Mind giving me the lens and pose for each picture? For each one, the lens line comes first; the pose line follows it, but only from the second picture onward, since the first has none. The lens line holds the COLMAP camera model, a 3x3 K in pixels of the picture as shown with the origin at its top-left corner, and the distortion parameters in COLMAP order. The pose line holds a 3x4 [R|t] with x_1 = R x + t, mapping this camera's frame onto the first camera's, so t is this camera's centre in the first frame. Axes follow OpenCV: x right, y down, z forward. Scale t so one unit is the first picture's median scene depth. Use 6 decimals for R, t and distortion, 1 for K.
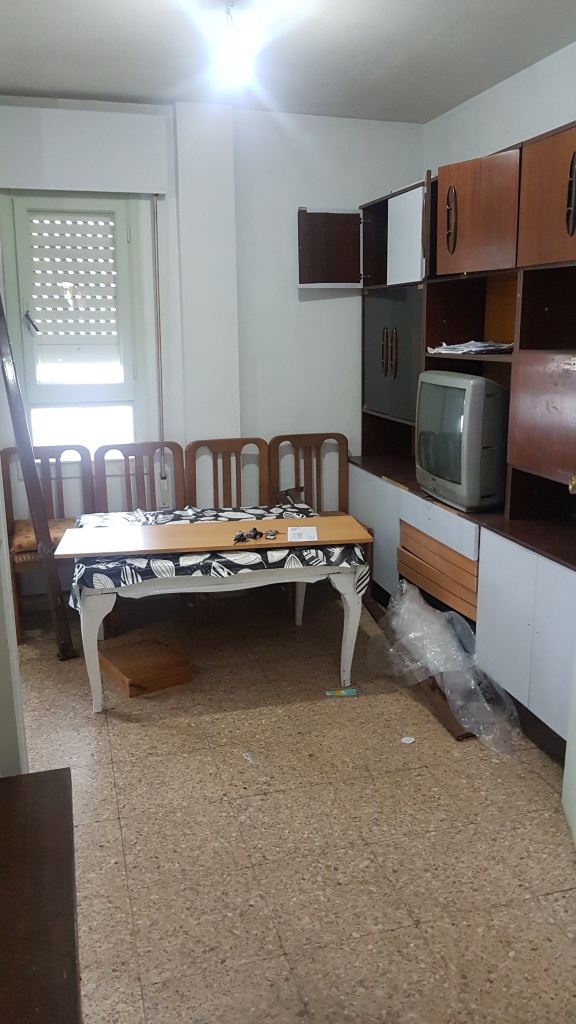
lens RADIAL K [[815.6, 0, 287.9], [0, 815.6, 503.6], [0, 0, 1]] dist [-0.001291, -0.019194]
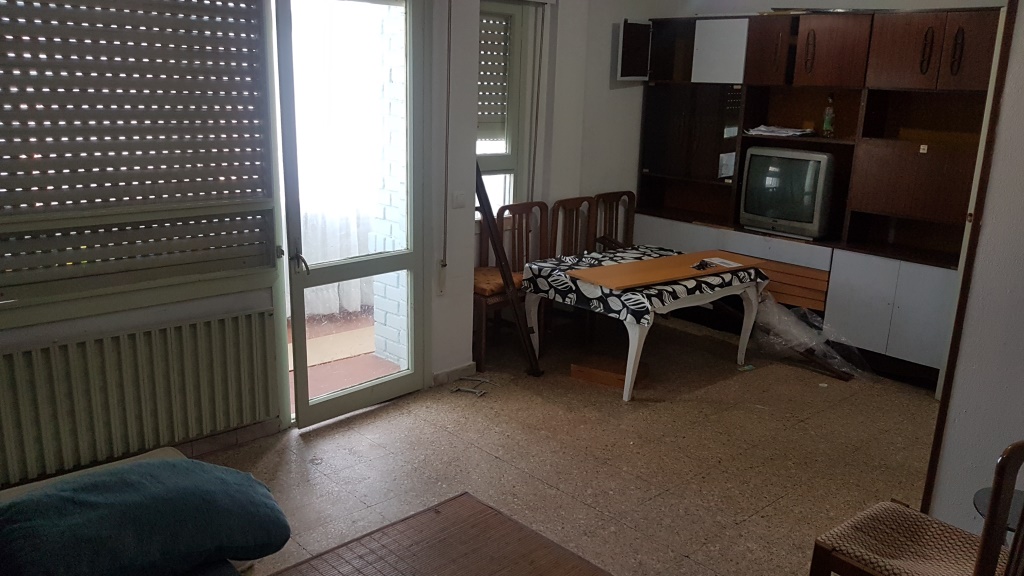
lens RADIAL K [[815.6, 0, 517.0], [0, 815.6, 295.9], [0, 0, 1]] dist [-0.001291, -0.019194]
pose [[0.891545, -0.081609, 0.445519, -0.954196], [0.060422, 0.996271, 0.061582, -0.014685], [-0.448884, -0.027984, 0.893152, -0.128401]]
